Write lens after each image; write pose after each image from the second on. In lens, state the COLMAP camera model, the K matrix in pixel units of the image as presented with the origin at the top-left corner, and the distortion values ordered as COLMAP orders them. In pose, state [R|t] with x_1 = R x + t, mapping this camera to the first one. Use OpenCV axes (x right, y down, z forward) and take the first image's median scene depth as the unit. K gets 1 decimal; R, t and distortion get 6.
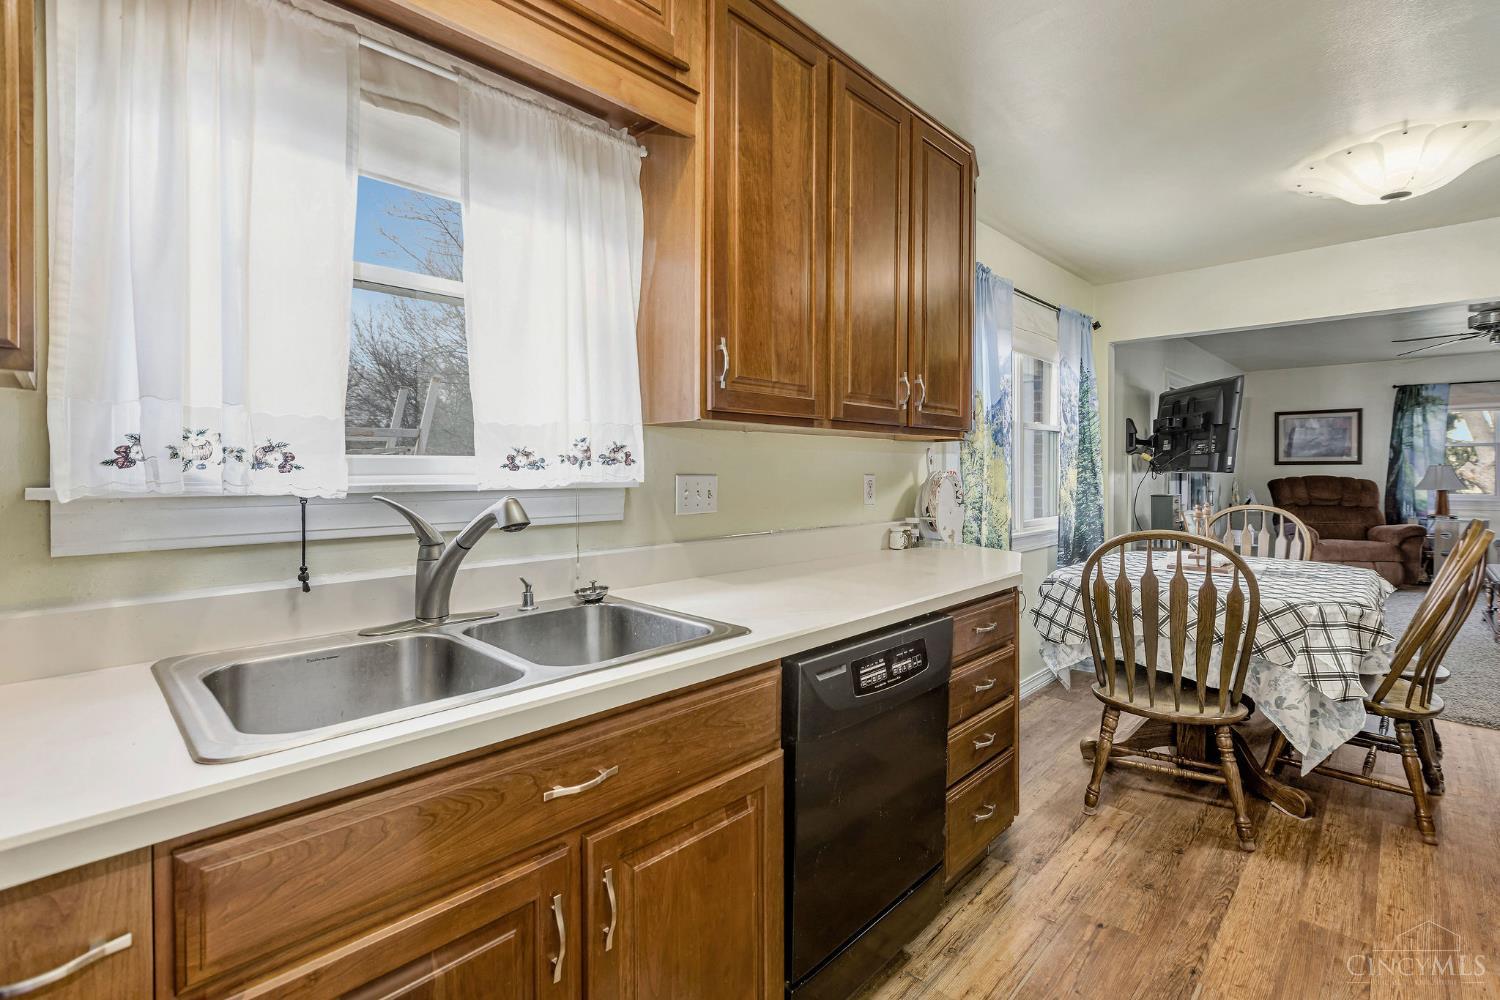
lens RADIAL K [[672.4, 0, 748.6], [0, 672.4, 473.5], [0, 0, 1]] dist [0.004706, -0.001730]
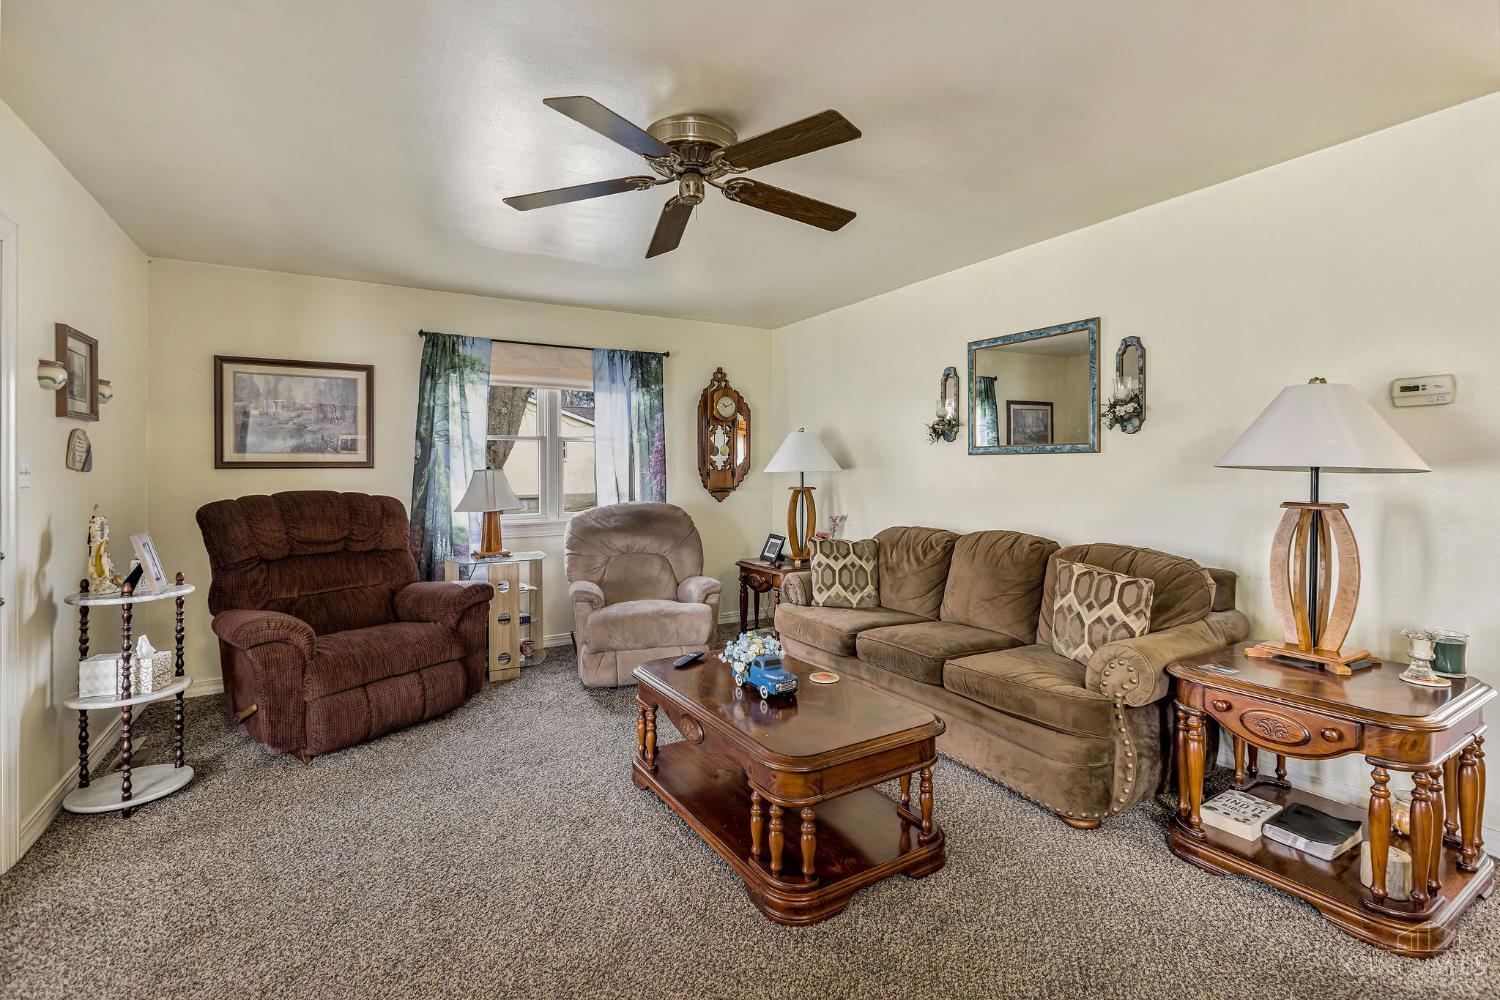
lens RADIAL K [[686.1, 0, 751.8], [0, 686.1, 464.4], [0, 0, 1]] dist [-0.000172, 0.000043]
pose [[0.246854, 0.008363, 0.969017, 0.473942], [0.013838, 0.999830, -0.012154, -0.005867], [-0.968954, 0.016410, 0.246696, 0.600895]]
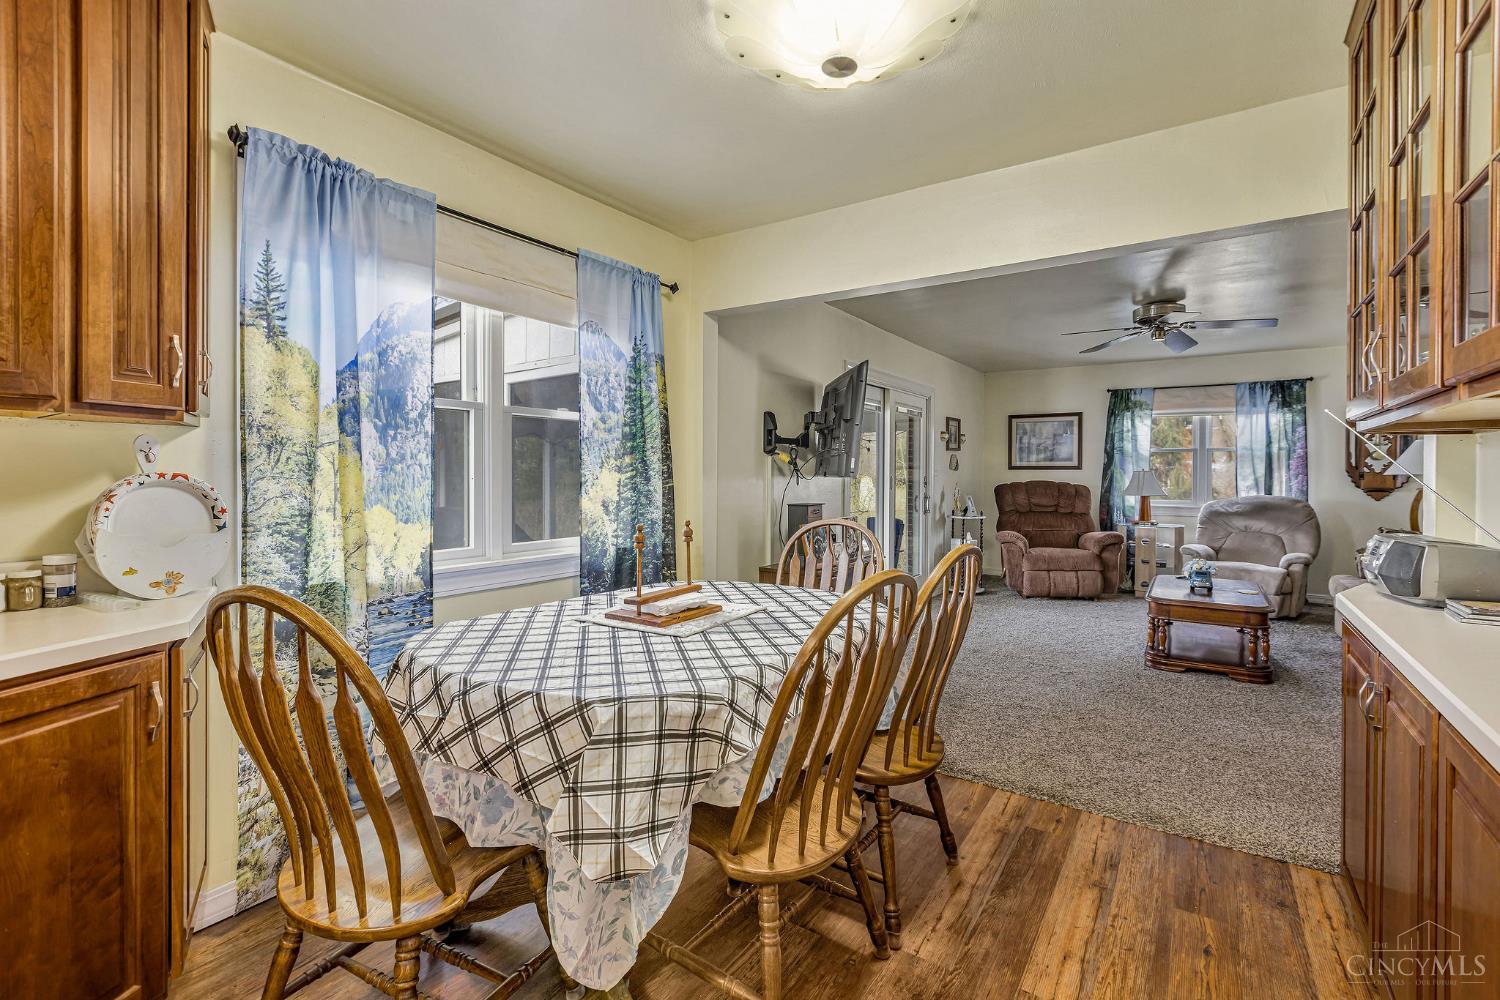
lens RADIAL K [[672.4, 0, 744.3], [0, 672.4, 479.7], [0, 0, 1]] dist [0.004706, -0.001730]
pose [[0.984728, 0.003360, 0.174068, 0.272483], [-0.004174, 0.999982, 0.004309, -0.001040], [-0.174051, -0.004970, 0.984724, 0.129461]]
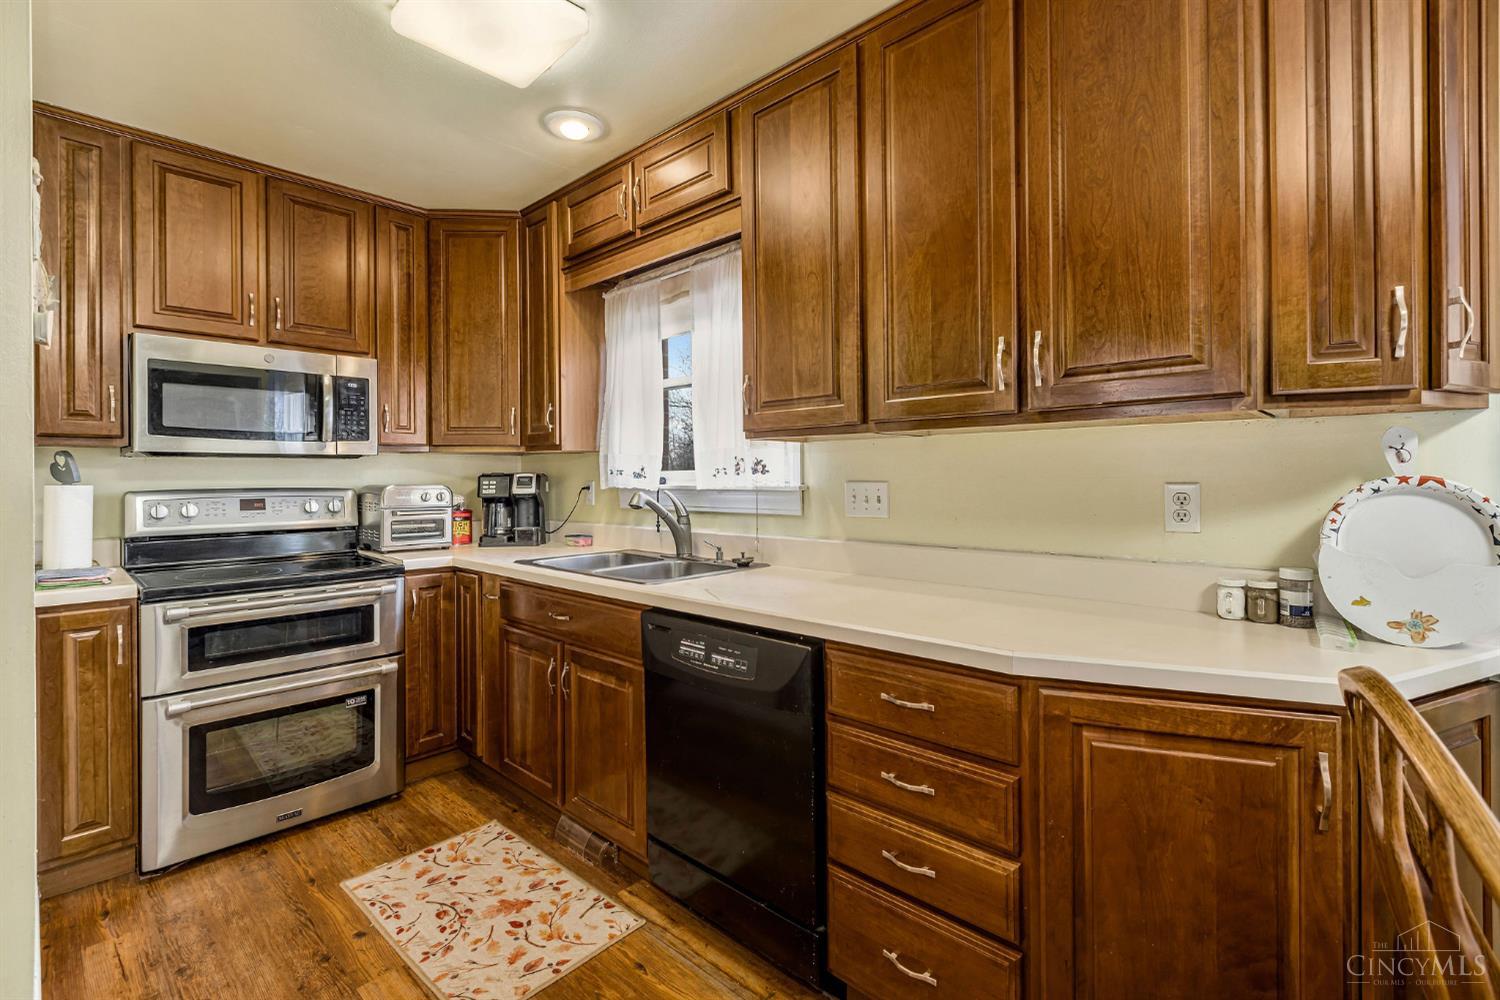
lens RADIAL K [[672.4, 0, 757.7], [0, 672.4, 477.9], [0, 0, 1]] dist [0.004706, -0.001730]
pose [[0.037632, 0.000937, -0.999291, 0.280957], [0.001084, 0.999999, 0.000979, -0.001443], [0.999291, -0.001120, 0.037631, 0.218037]]
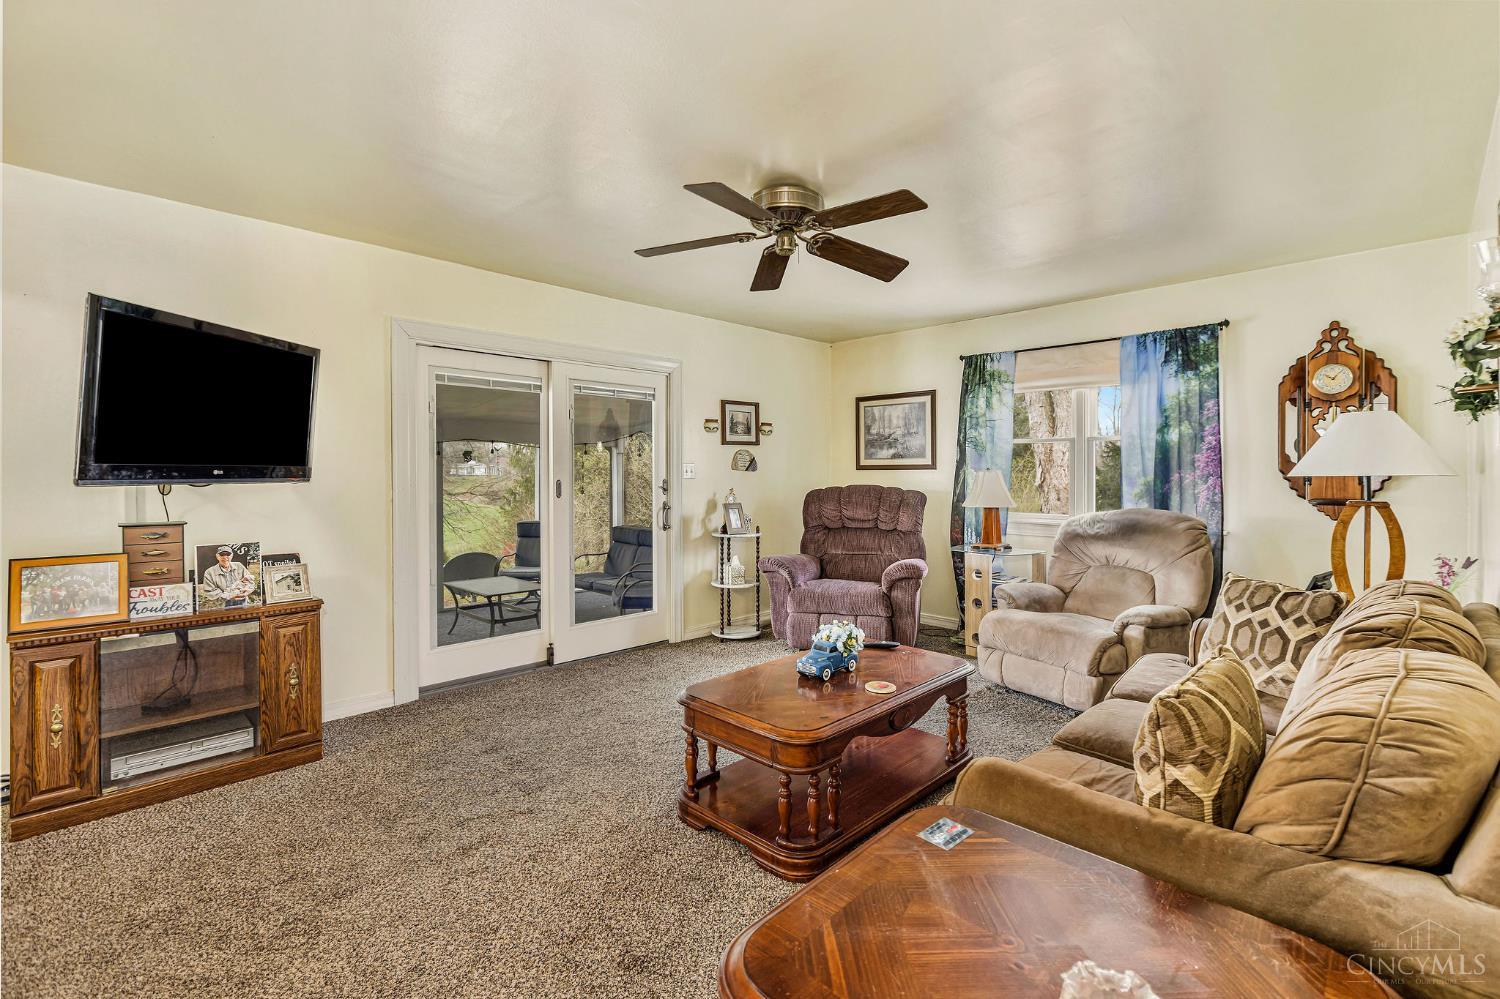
lens RADIAL K [[672.4, 0, 747.4], [0, 672.4, 485.0], [0, 0, 1]] dist [0.004706, -0.001730]
pose [[0.999943, 0.003219, -0.010143, 0.765606], [-0.003108, 0.999935, 0.010947, -0.004684], [0.010178, -0.010914, 0.999889, 0.311673]]
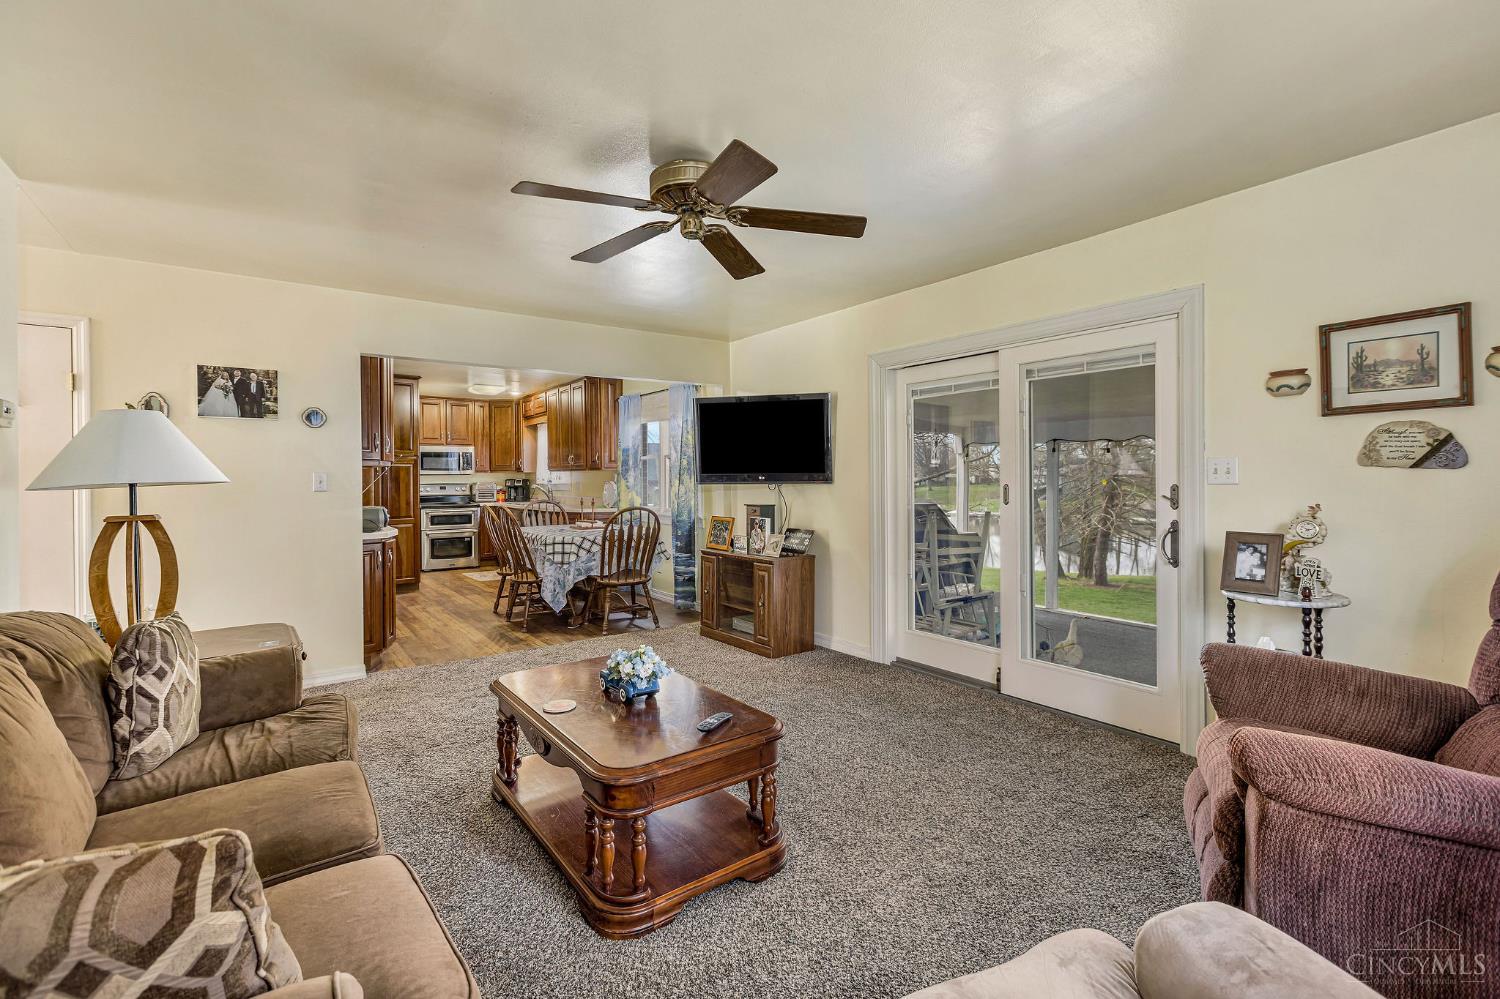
lens RADIAL K [[672.4, 0, 753.3], [0, 672.4, 484.6], [0, 0, 1]] dist [0.004706, -0.001730]
pose [[-0.155792, 0.010925, -0.987729, 1.117330], [0.000741, 0.999940, 0.010943, -0.007417], [0.987790, 0.000973, -0.155791, 0.767026]]
